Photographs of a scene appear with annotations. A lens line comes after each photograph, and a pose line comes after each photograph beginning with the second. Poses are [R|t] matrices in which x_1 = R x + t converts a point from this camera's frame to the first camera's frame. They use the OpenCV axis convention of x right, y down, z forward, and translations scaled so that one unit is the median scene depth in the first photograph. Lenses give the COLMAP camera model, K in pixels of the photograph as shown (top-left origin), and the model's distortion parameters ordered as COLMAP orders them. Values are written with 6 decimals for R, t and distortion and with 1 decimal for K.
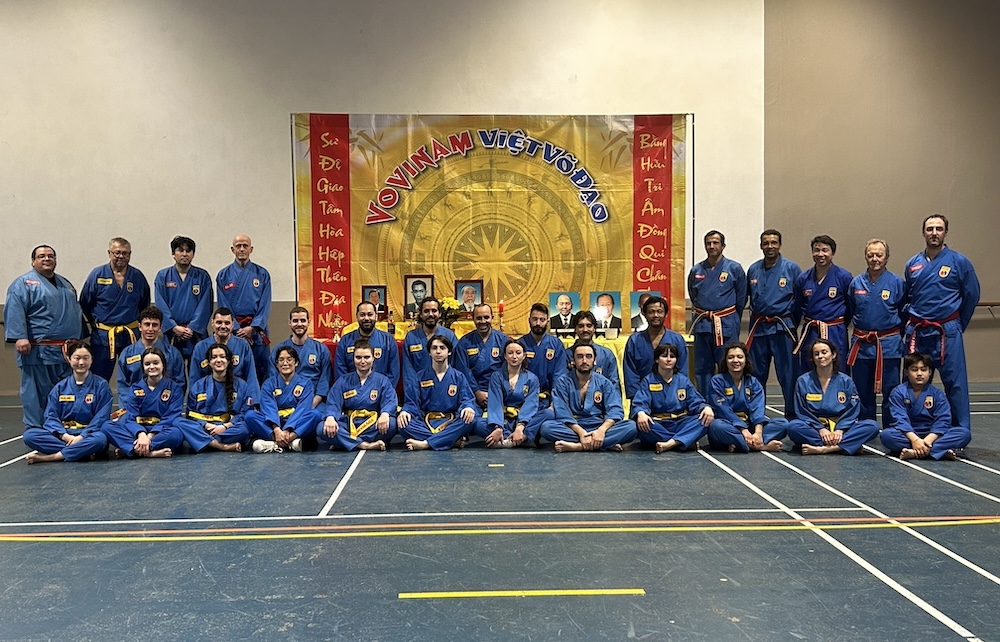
lens RADIAL K [[996.9, 0, 505.4], [0, 996.9, 320.4], [0, 0, 1]] dist [0.072828, 0.000000]
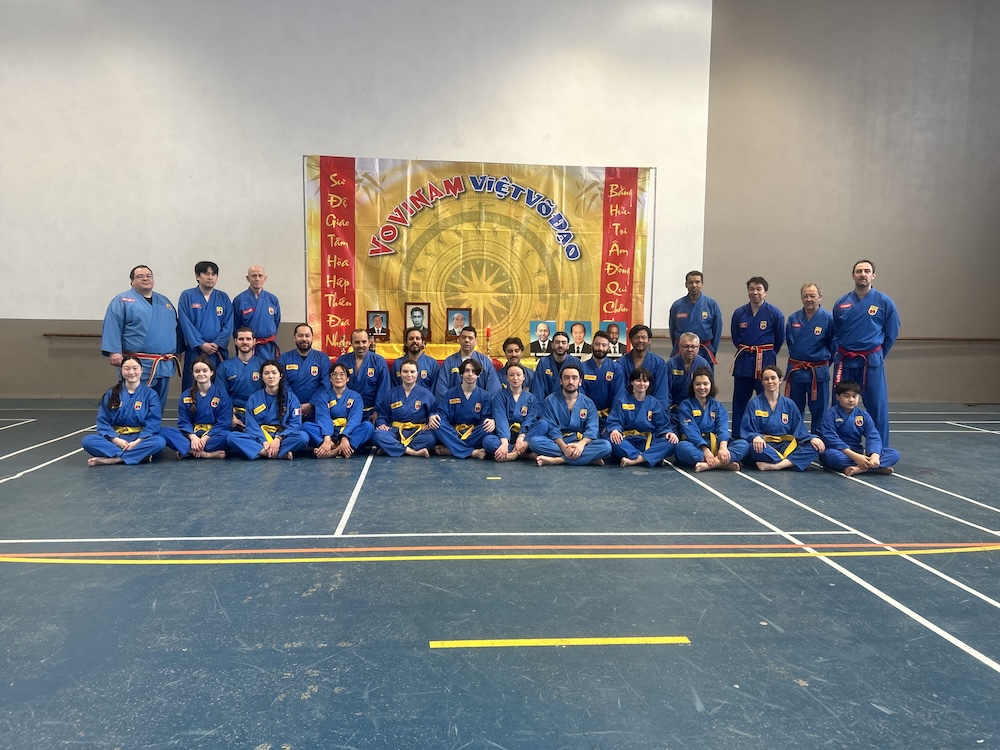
lens RADIAL K [[766.3, 0, 490.5], [0, 766.3, 376.3], [0, 0, 1]] dist [0.061590, -0.012537]
pose [[0.999054, 0.020444, 0.038386, -0.053525], [-0.022166, 0.998742, 0.044976, -0.004161], [-0.037418, -0.045784, 0.998250, 0.192132]]
